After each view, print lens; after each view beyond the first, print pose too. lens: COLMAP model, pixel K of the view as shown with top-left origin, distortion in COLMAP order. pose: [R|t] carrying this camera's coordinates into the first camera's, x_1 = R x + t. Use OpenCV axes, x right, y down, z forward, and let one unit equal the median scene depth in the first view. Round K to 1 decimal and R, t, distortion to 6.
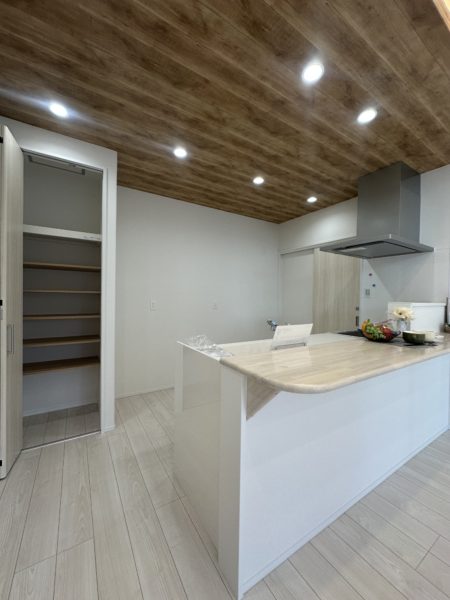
lens RADIAL K [[240.7, 0, 222.2], [0, 240.7, 299.2], [0, 0, 1]] dist [0.000045, -0.000526]
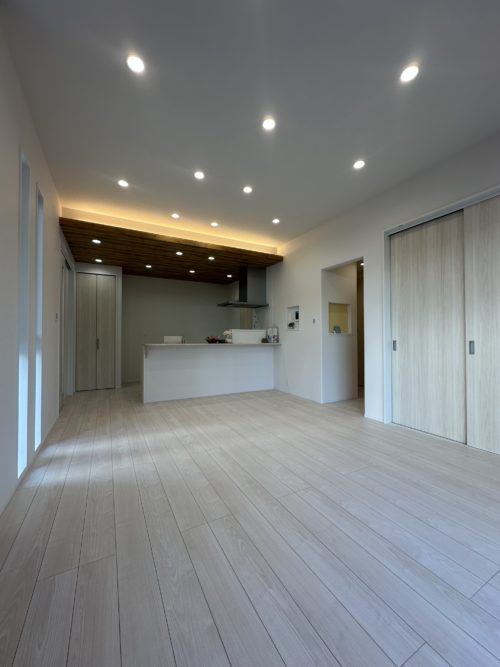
lens RADIAL K [[267.6, 0, 248.9], [0, 267.6, 331.5], [0, 0, 1]] dist [0.000045, -0.000526]
pose [[0.999094, 0.013094, -0.040505, 0.775577], [-0.014311, 0.999450, -0.029912, 0.091993], [0.040091, 0.030465, 0.998732, -1.300297]]
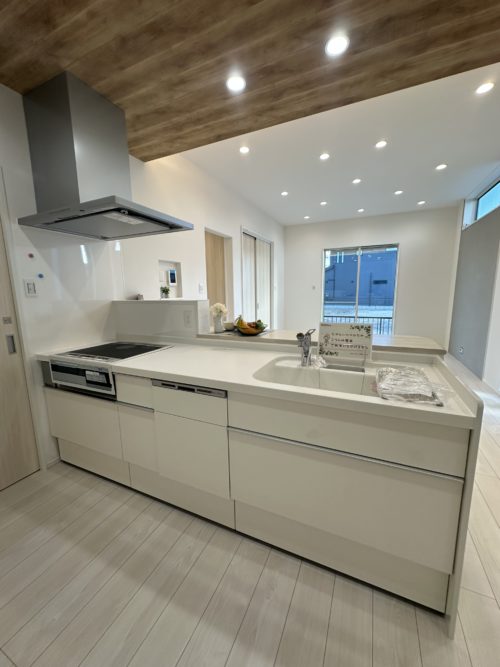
lens RADIAL K [[267.6, 0, 243.5], [0, 267.6, 339.9], [0, 0, 1]] dist [0.000045, -0.000526]
pose [[-0.564395, -0.133380, 0.814658, -0.219826], [0.024706, 0.983689, 0.178171, -0.009158], [-0.825135, 0.120686, -0.551894, 1.087041]]
